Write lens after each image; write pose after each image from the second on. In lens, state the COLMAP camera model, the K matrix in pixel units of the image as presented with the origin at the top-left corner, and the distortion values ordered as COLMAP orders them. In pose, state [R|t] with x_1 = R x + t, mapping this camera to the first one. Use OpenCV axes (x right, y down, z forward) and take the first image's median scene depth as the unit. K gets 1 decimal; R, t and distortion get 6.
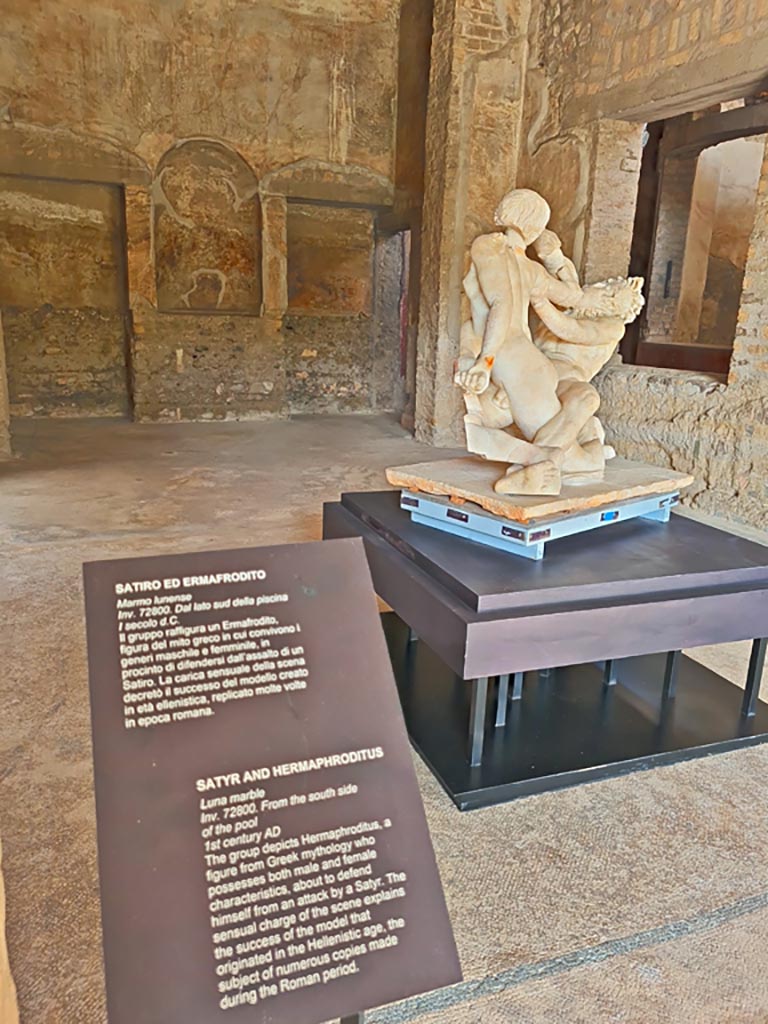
lens RADIAL K [[779.6, 0, 384.0], [0, 779.6, 512.0], [0, 0, 1]] dist [0.036119, -0.026007]
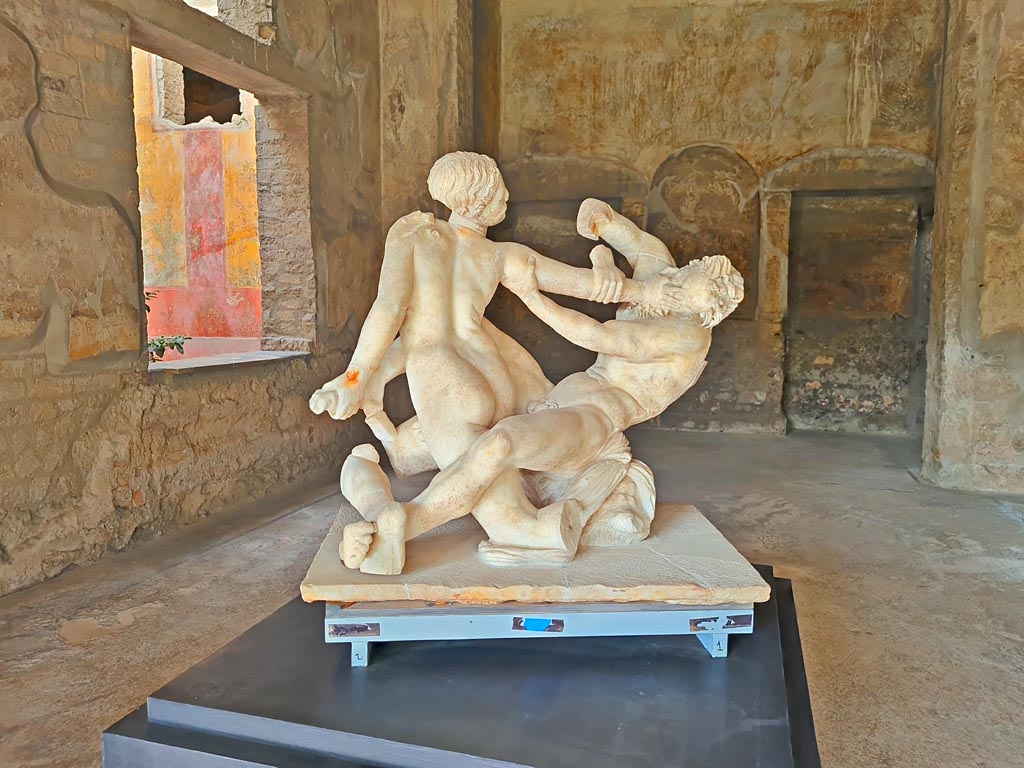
lens RADIAL K [[796.7, 0, 512.0], [0, 796.7, 384.0], [0, 0, 1]] dist [-0.017337, 0.054392]
pose [[0.793786, 0.036356, -0.607109, 0.220135], [-0.136296, 0.983457, -0.119311, -0.035703], [0.592728, 0.177454, 0.785610, 0.151564]]
